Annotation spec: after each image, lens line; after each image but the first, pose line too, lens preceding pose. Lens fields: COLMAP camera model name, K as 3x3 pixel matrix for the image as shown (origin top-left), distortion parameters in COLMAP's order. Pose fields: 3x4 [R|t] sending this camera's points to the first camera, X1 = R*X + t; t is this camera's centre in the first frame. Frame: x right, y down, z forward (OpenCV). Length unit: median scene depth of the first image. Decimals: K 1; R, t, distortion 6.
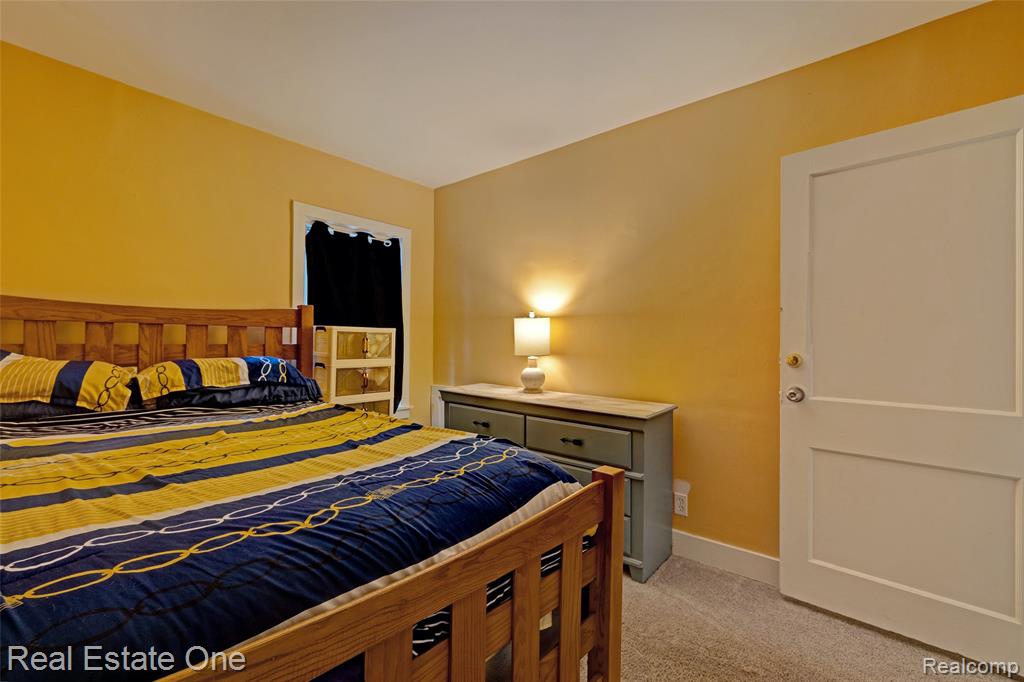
lens RADIAL K [[432.7, 0, 513.7], [0, 432.7, 336.6], [0, 0, 1]] dist [-0.003035, -0.000343]
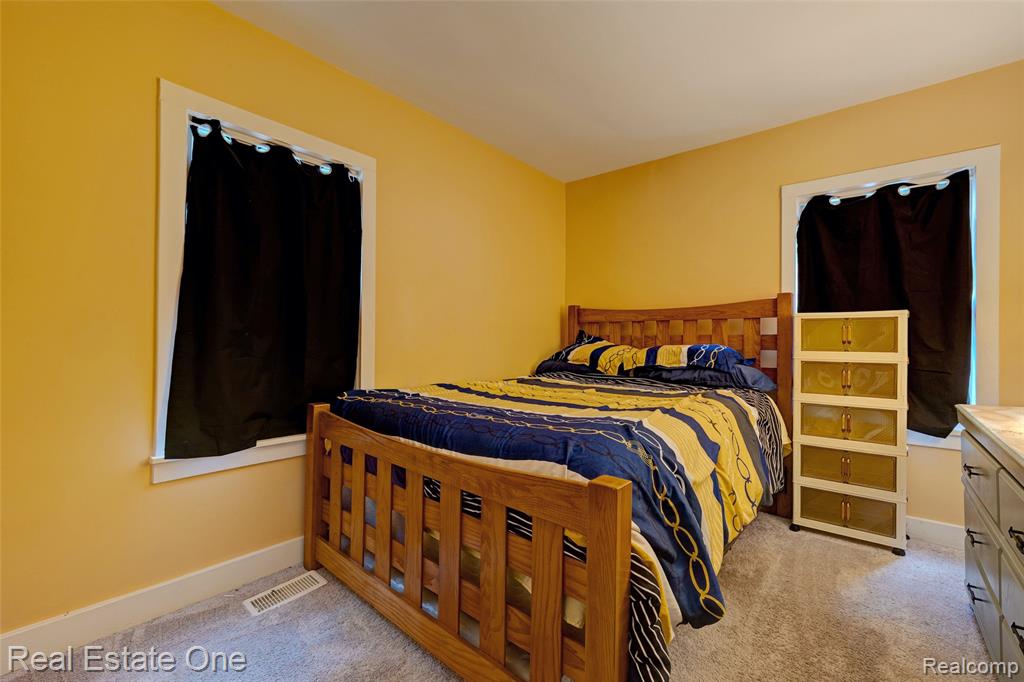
lens RADIAL K [[432.7, 0, 513.0], [0, 432.7, 342.2], [0, 0, 1]] dist [-0.003035, -0.000343]
pose [[0.014381, -0.003883, -0.999889, 0.565490], [0.007976, 0.999961, -0.003768, 0.041527], [0.999865, -0.007921, 0.014412, 0.483868]]
